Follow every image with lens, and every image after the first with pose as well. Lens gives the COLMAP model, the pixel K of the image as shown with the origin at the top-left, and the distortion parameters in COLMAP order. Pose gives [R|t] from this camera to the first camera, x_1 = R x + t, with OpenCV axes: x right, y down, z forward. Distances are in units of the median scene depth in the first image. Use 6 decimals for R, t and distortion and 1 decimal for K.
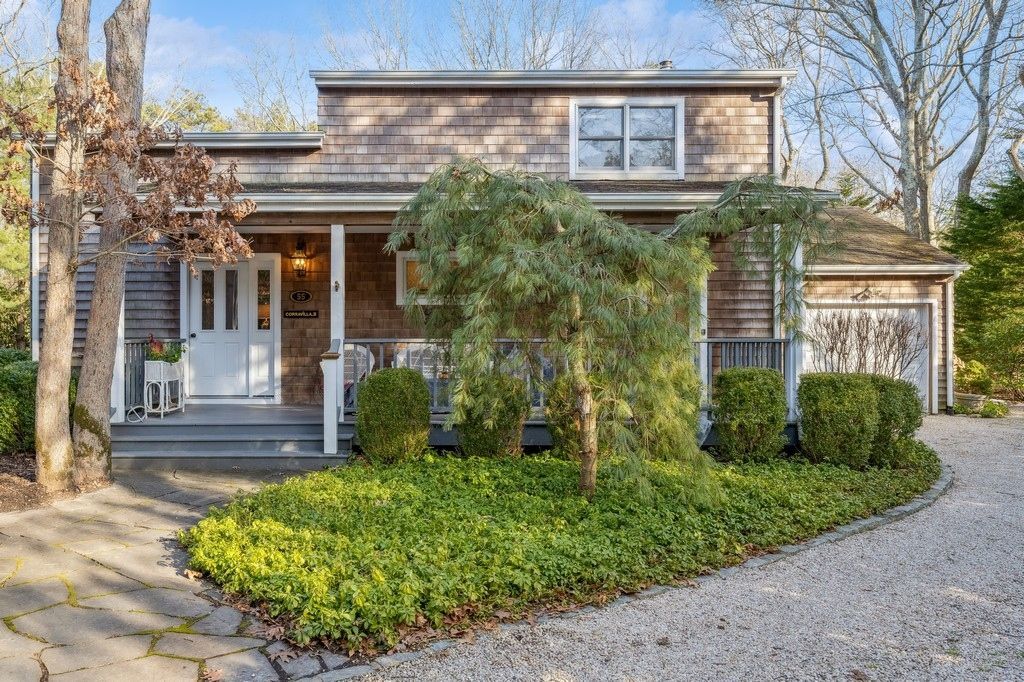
lens RADIAL K [[782.1, 0, 431.9], [0, 782.1, 337.5], [0, 0, 1]] dist [-0.001505, 0.000910]
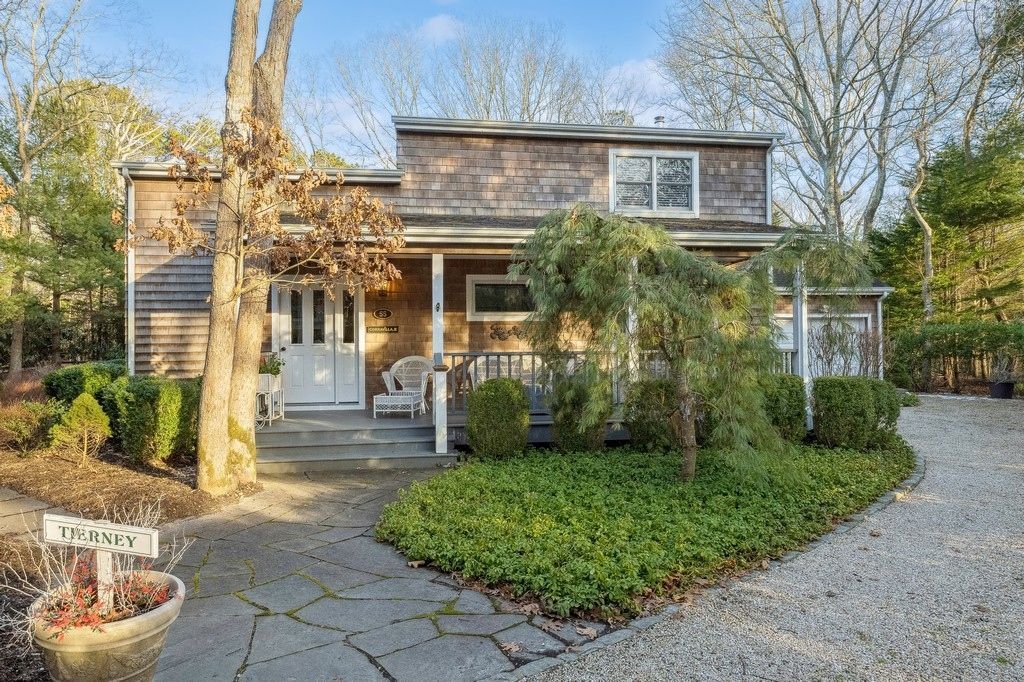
lens RADIAL K [[694.0, 0, 506.1], [0, 694.0, 328.7], [0, 0, 1]] dist [-0.000226, -0.000689]
pose [[0.986323, -0.003966, 0.164776, -0.156301], [0.006864, 0.999832, -0.017024, -0.012781], [-0.164680, 0.017923, 0.986184, -0.019260]]
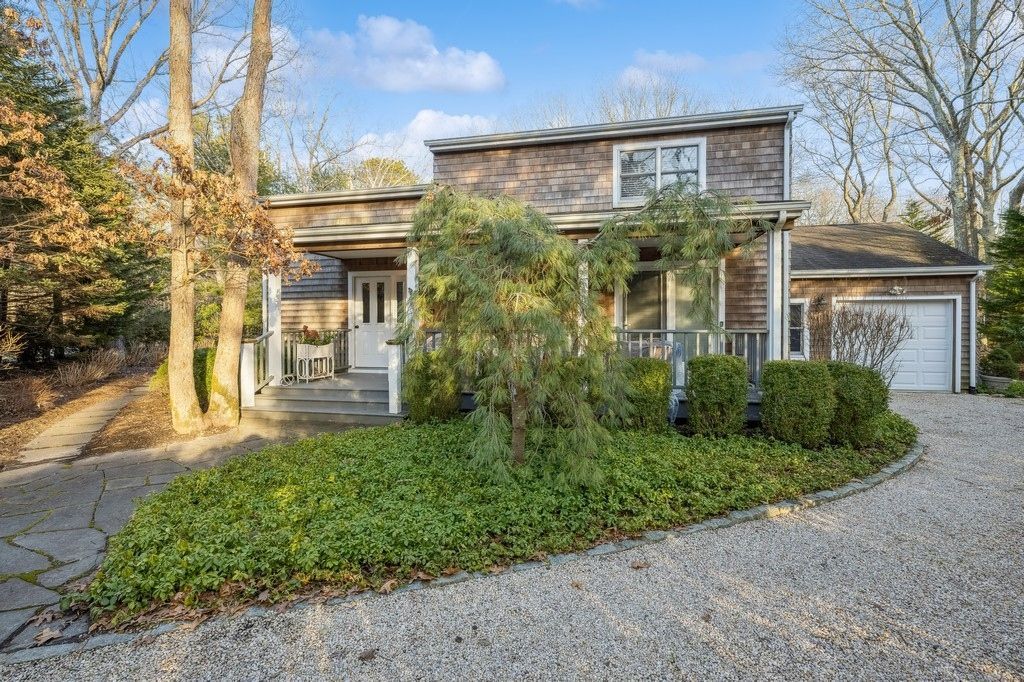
lens RADIAL K [[484.1, 0, 531.5], [0, 484.1, 332.5], [0, 0, 1]] dist [-0.003204, 0.000093]
pose [[0.972976, 0.002764, -0.230889, 0.231587], [0.000120, 0.999922, 0.012478, -0.003147], [0.230906, -0.012168, 0.972900, 0.177877]]
